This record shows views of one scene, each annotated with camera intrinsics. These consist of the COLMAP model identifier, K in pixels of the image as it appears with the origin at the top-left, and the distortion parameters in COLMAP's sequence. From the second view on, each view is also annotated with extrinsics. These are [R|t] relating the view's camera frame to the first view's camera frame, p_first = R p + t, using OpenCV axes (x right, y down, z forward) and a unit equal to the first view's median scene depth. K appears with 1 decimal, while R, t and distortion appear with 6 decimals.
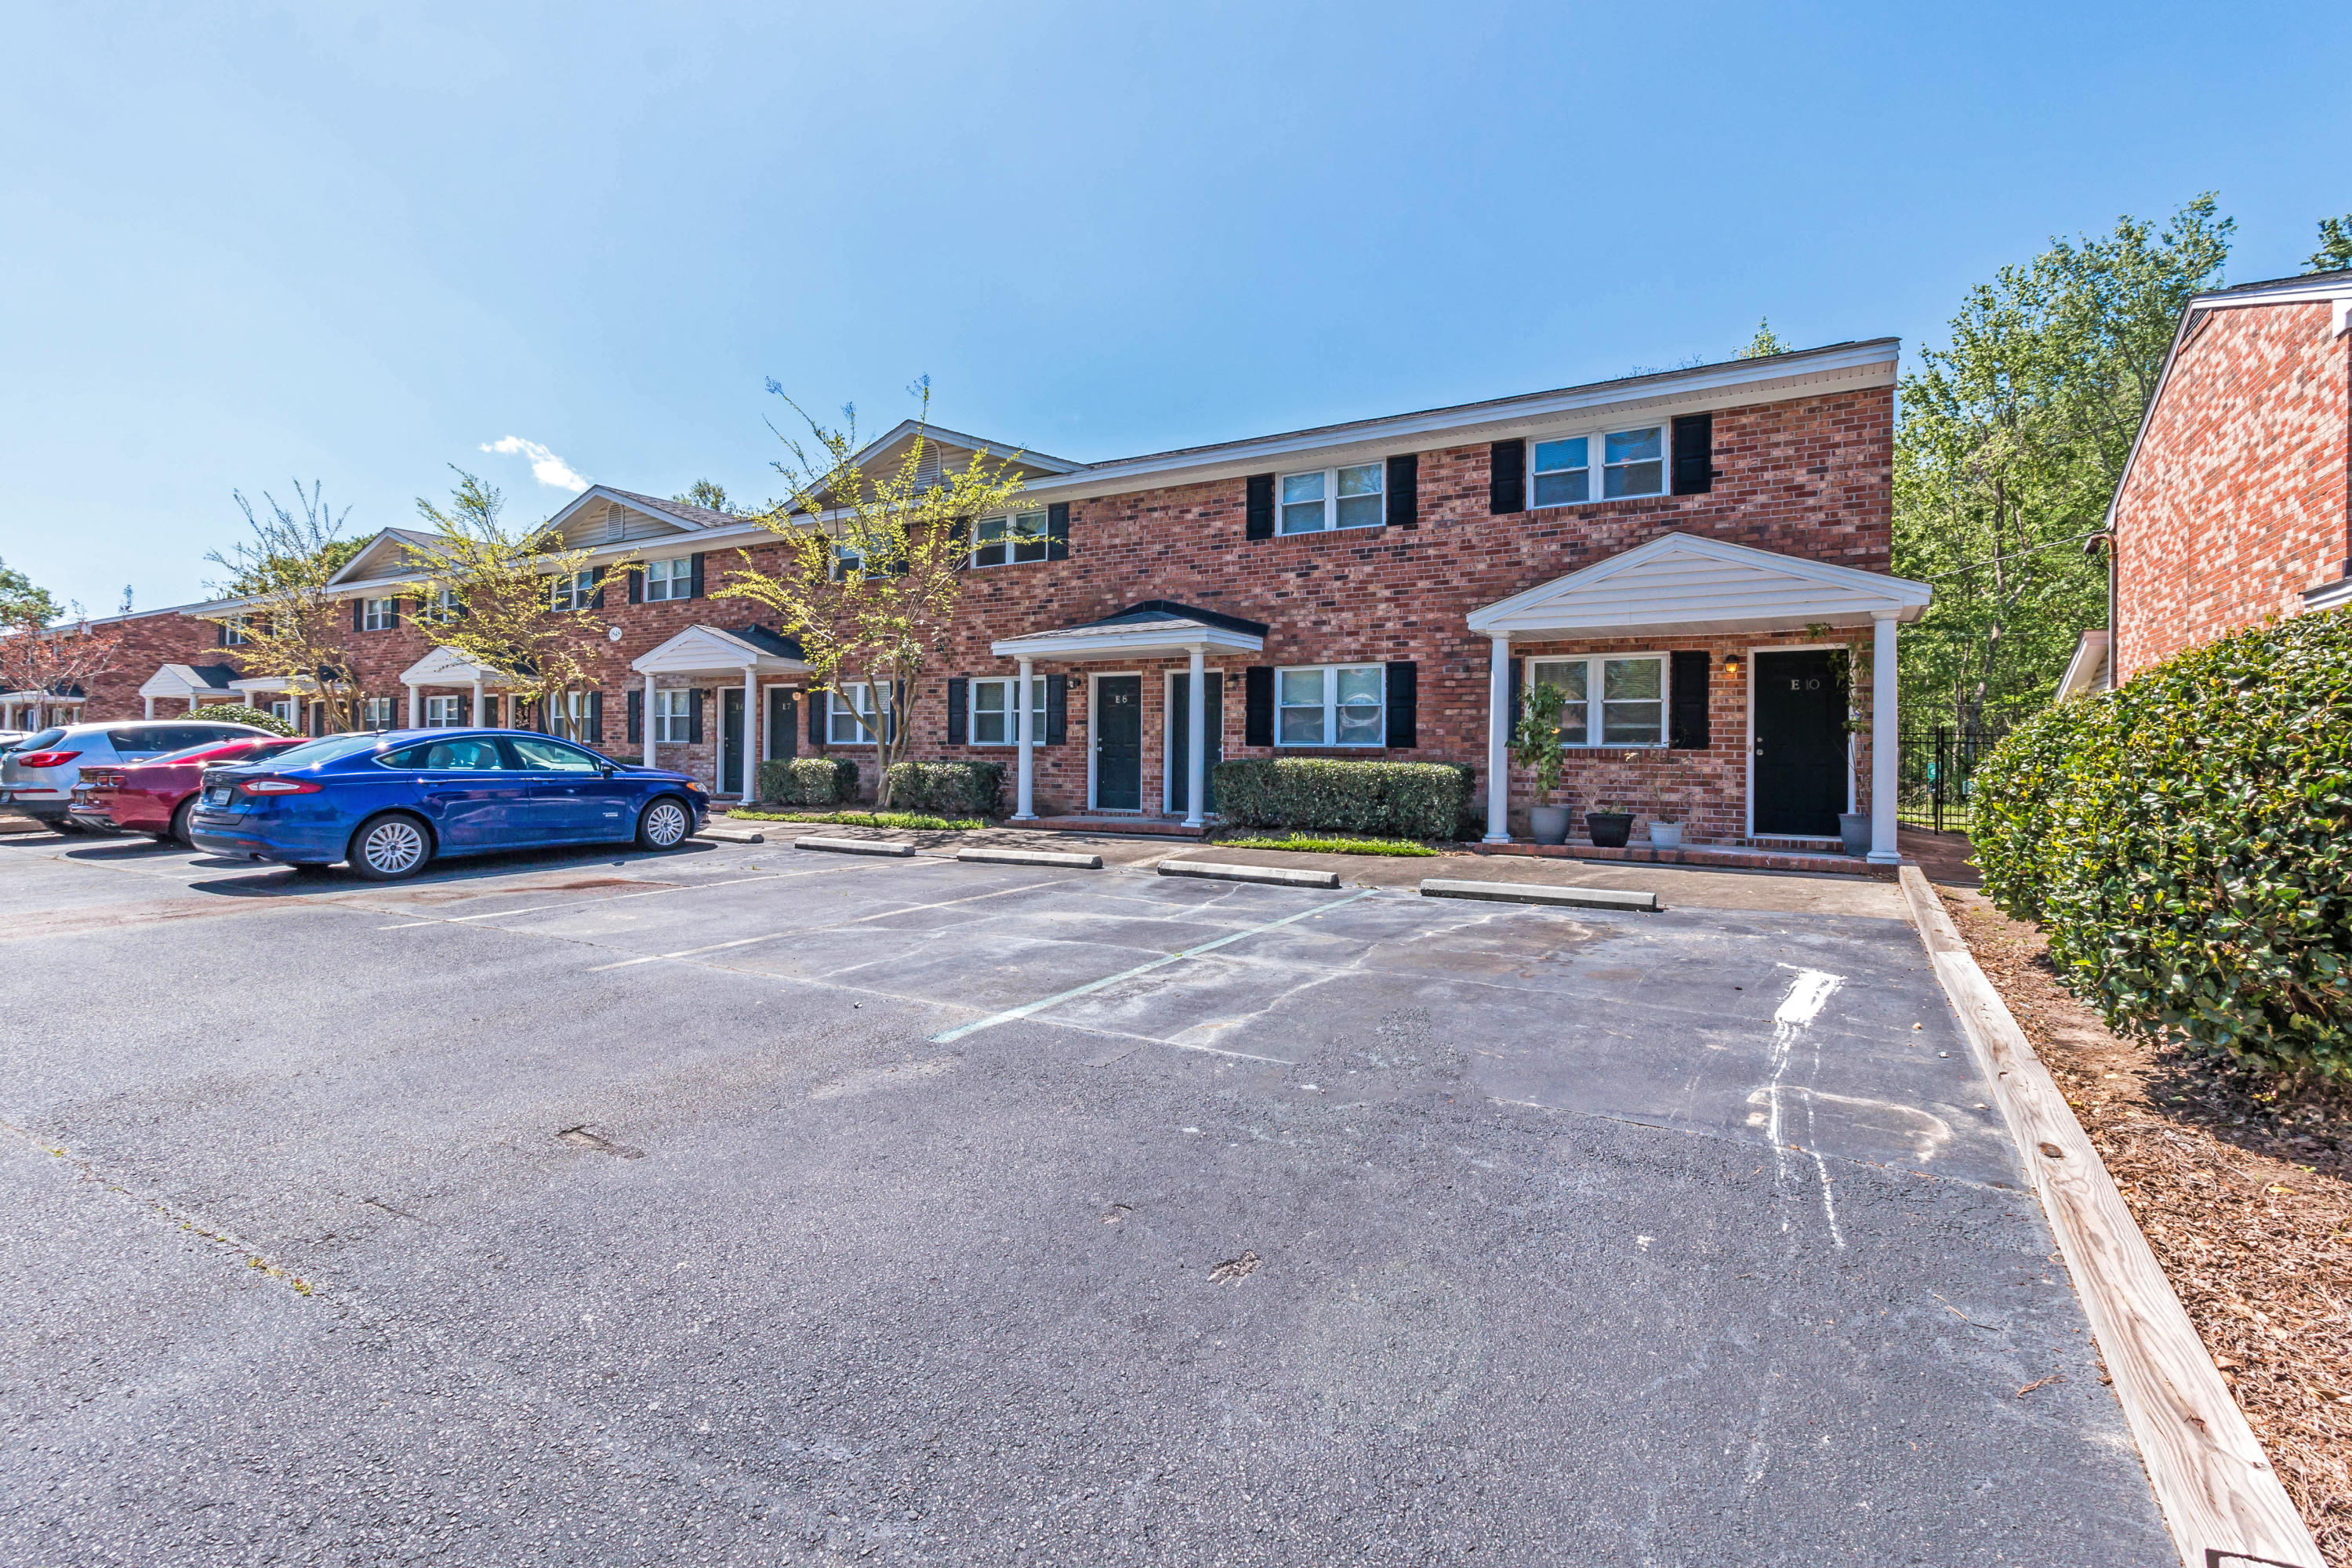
lens RADIAL K [[1084.7, 0, 1174.6], [0, 1084.7, 763.3], [0, 0, 1]] dist [0.004856, 0.000669]
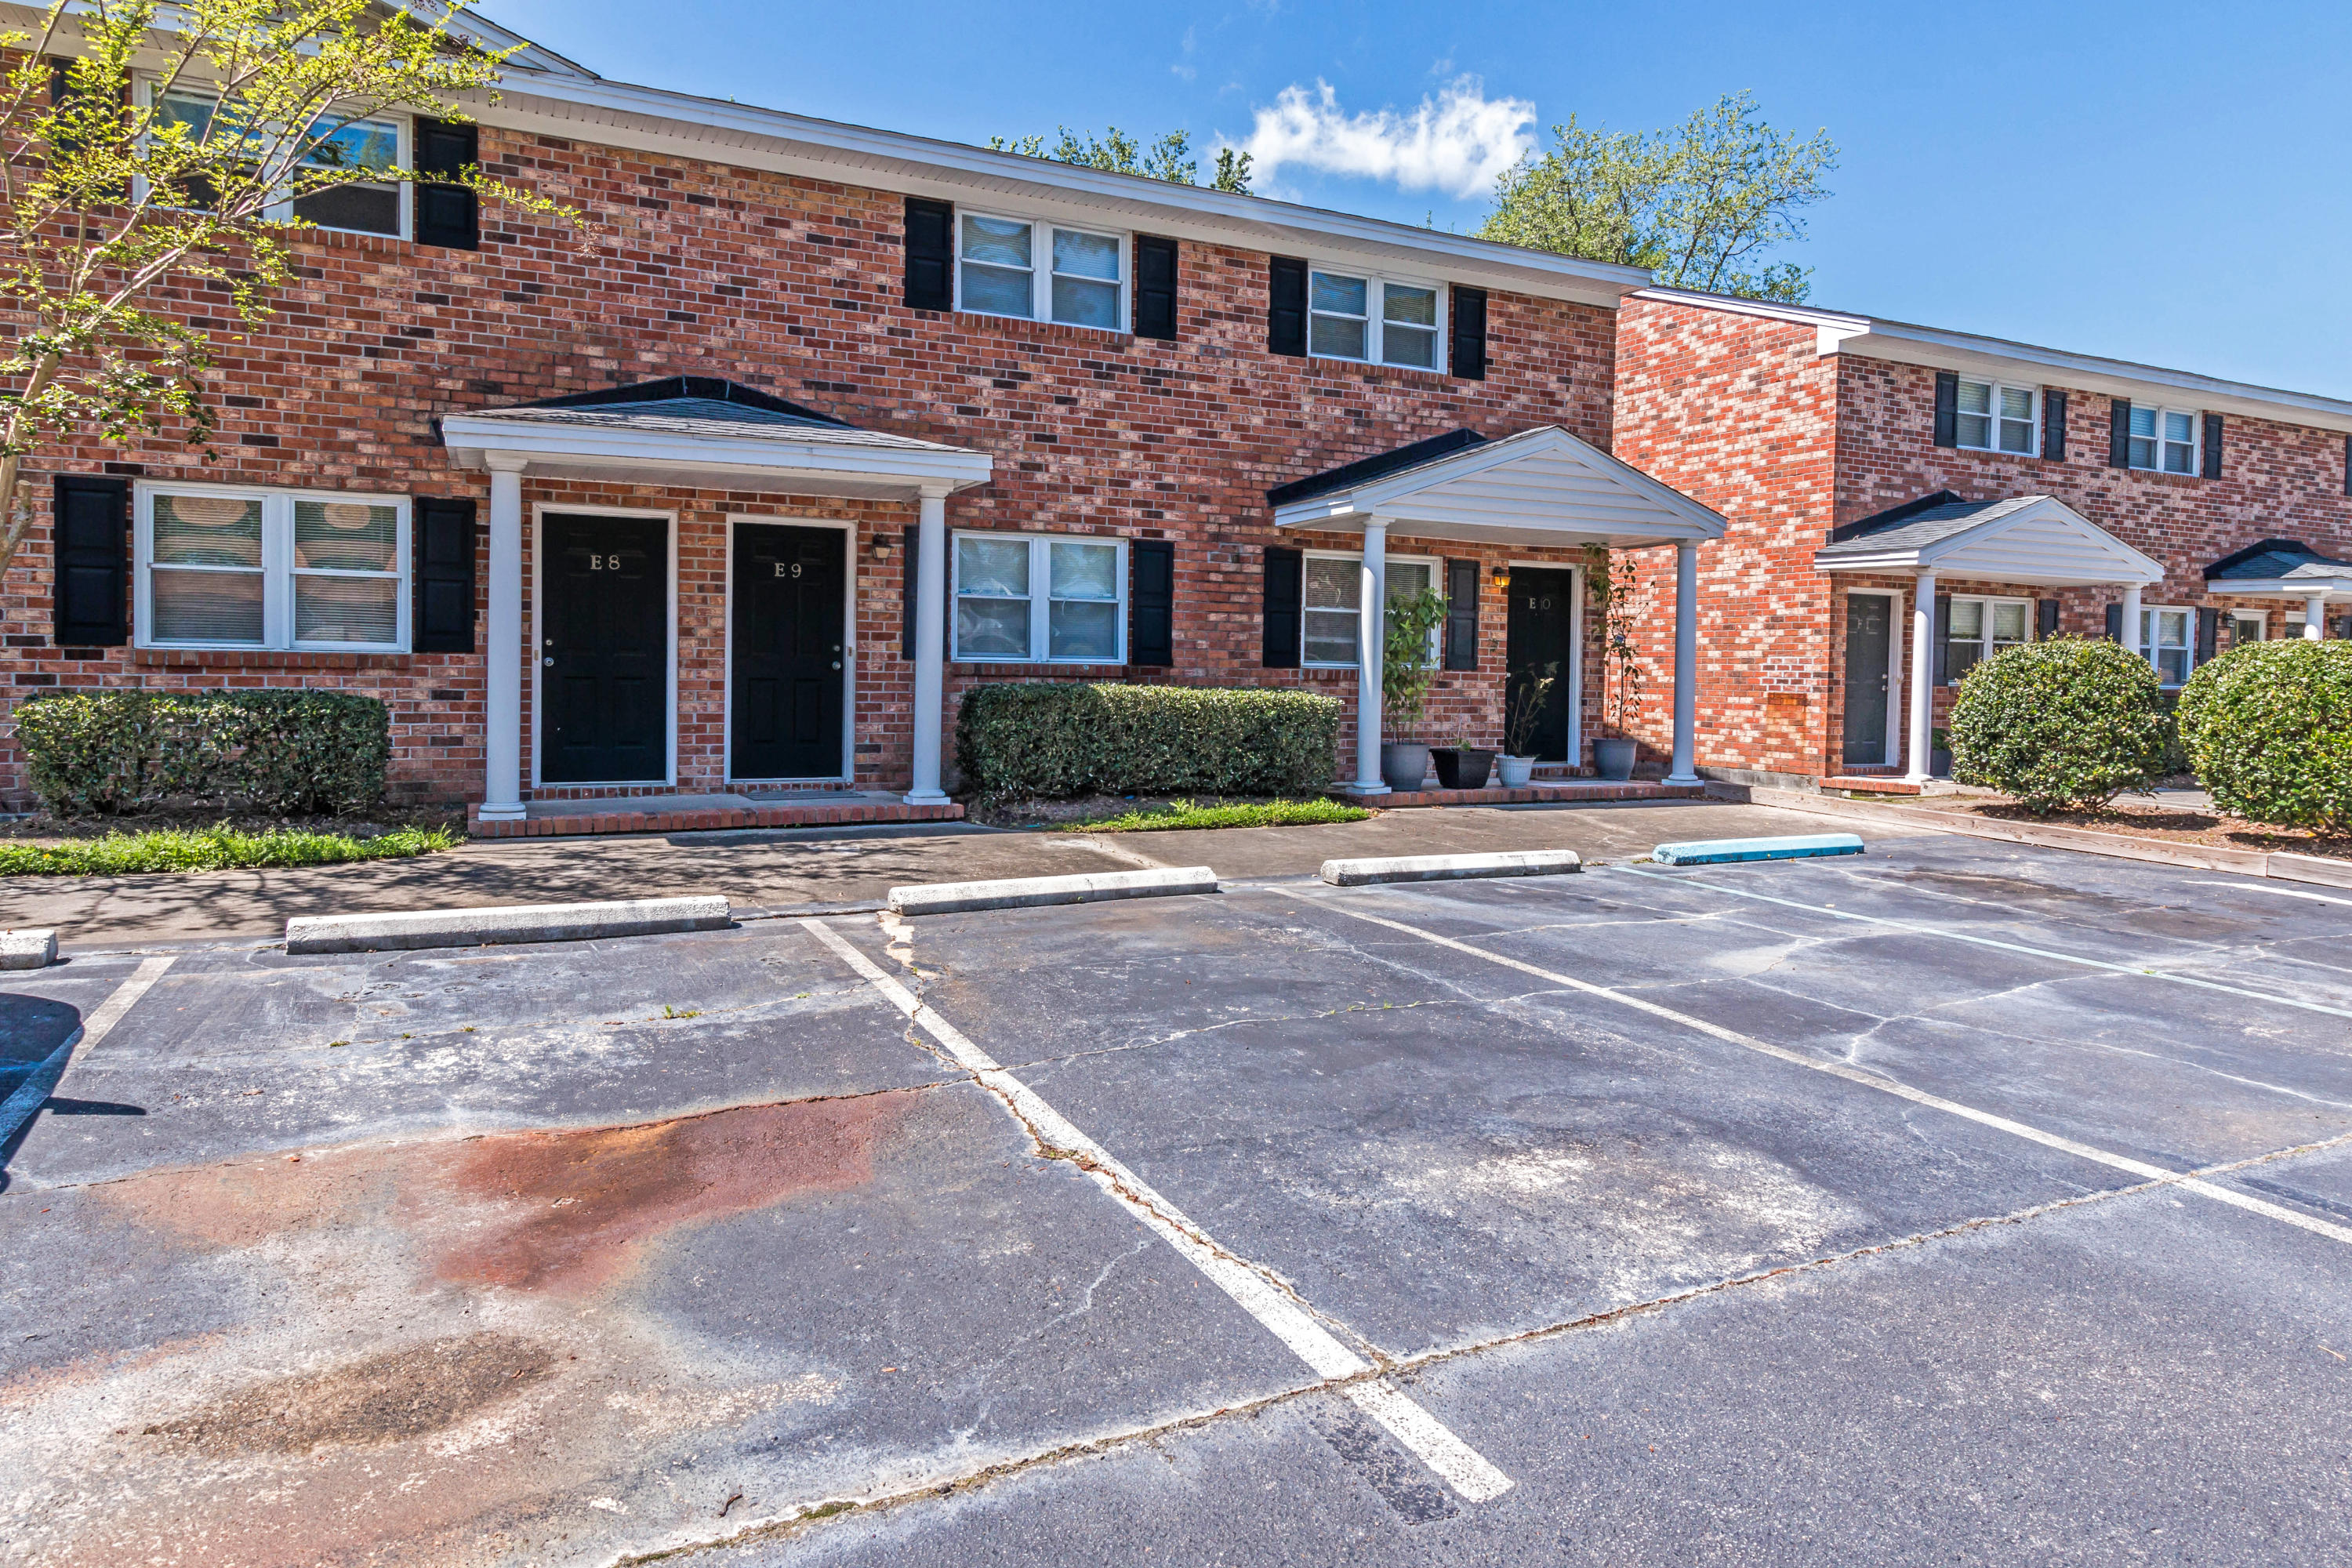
lens RADIAL K [[1452.8, 0, 1184.7], [0, 1452.8, 724.5], [0, 0, 1]] dist [0.000967, 0.000672]
pose [[0.536288, -0.033345, 0.843376, -0.562242], [-0.003687, 0.999117, 0.041847, -0.016046], [-0.844027, -0.025552, 0.535692, 0.491712]]
